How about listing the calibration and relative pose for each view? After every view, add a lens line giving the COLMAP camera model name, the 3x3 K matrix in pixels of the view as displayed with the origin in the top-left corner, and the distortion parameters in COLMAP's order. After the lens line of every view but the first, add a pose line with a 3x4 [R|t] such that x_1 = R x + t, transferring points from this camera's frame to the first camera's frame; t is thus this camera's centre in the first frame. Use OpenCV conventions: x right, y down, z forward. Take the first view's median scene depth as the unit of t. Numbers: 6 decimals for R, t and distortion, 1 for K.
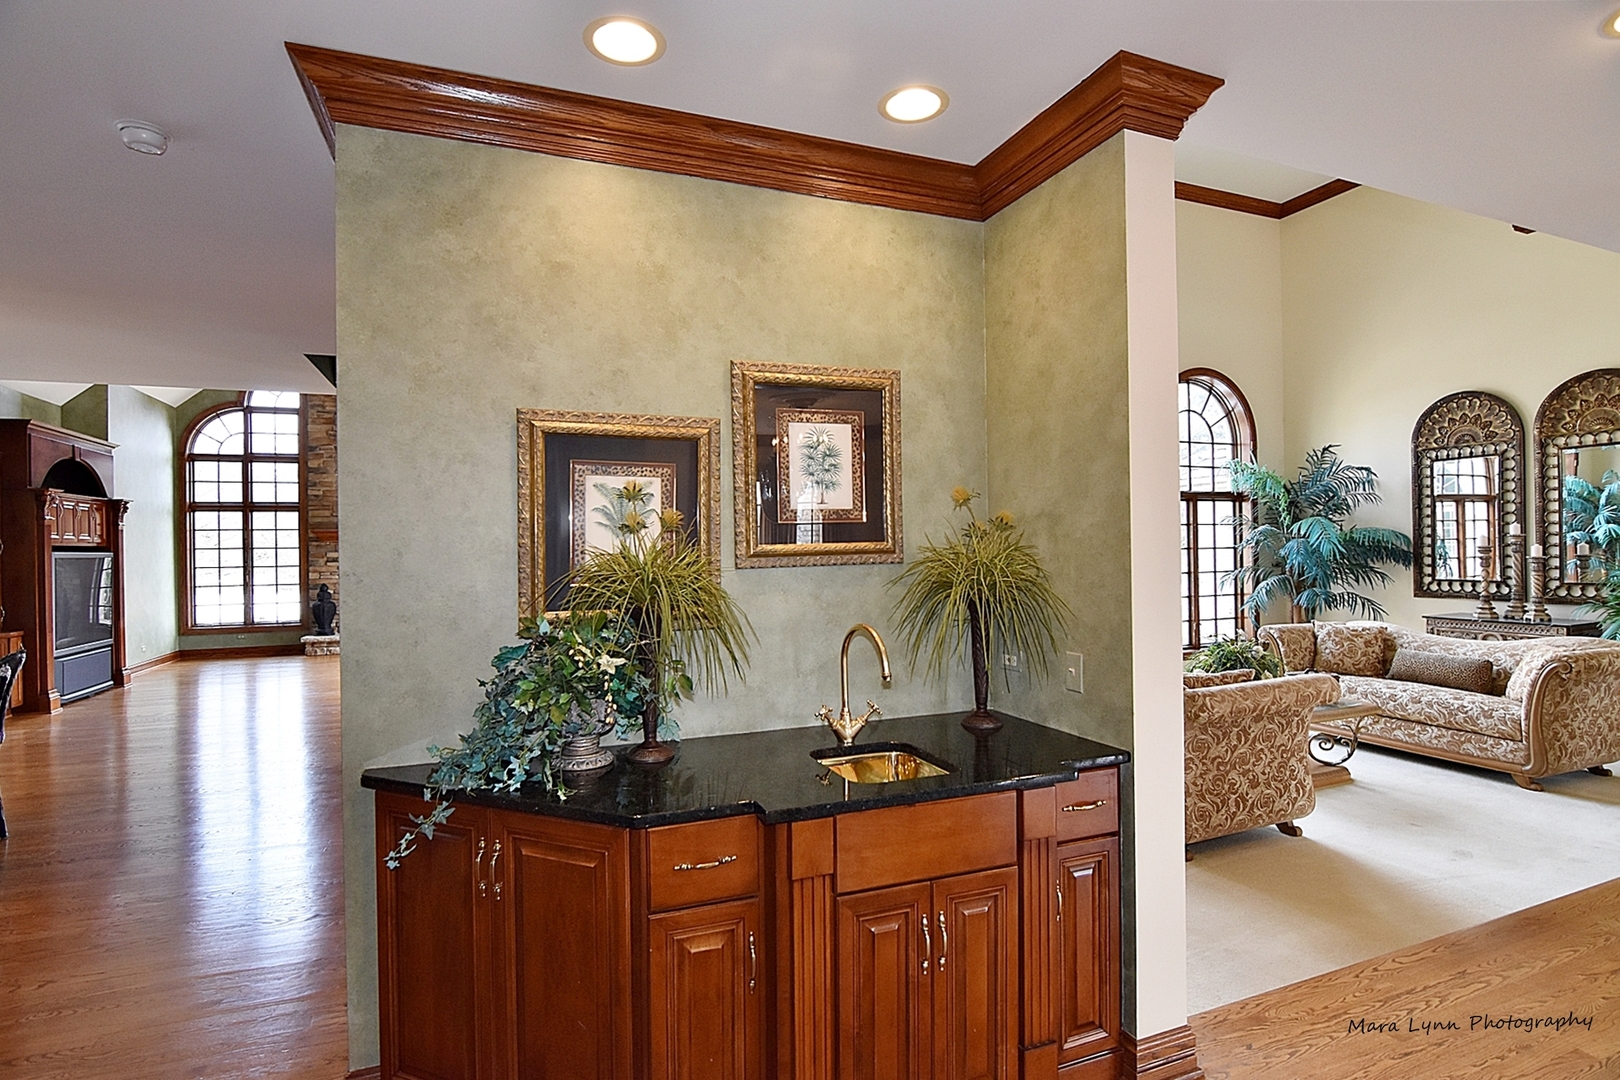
lens RADIAL K [[795.7, 0, 811.2], [0, 795.7, 542.4], [0, 0, 1]] dist [-0.009625, -0.003704]
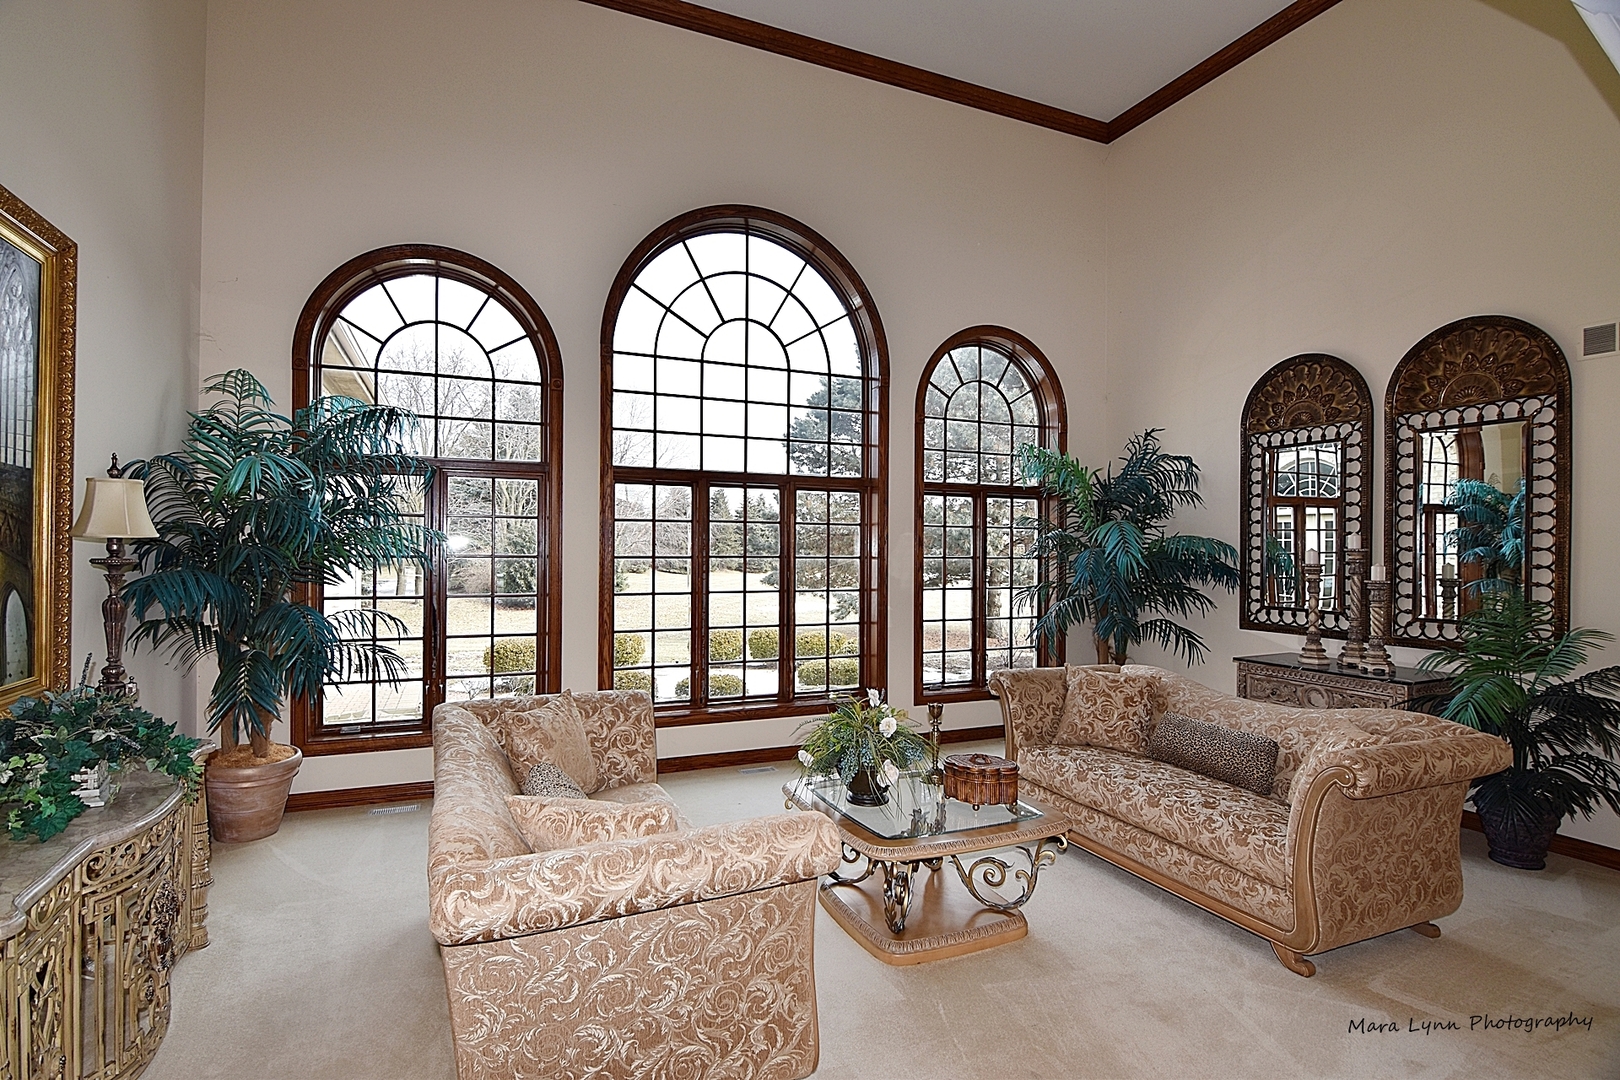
lens RADIAL K [[795.7, 0, 804.6], [0, 795.7, 552.5], [0, 0, 1]] dist [-0.009625, -0.003704]
pose [[0.998777, 0.024284, 0.043064, 0.359921], [-0.024635, 0.999667, 0.007653, 0.000359], [-0.042863, -0.008705, 0.999043, 0.296632]]
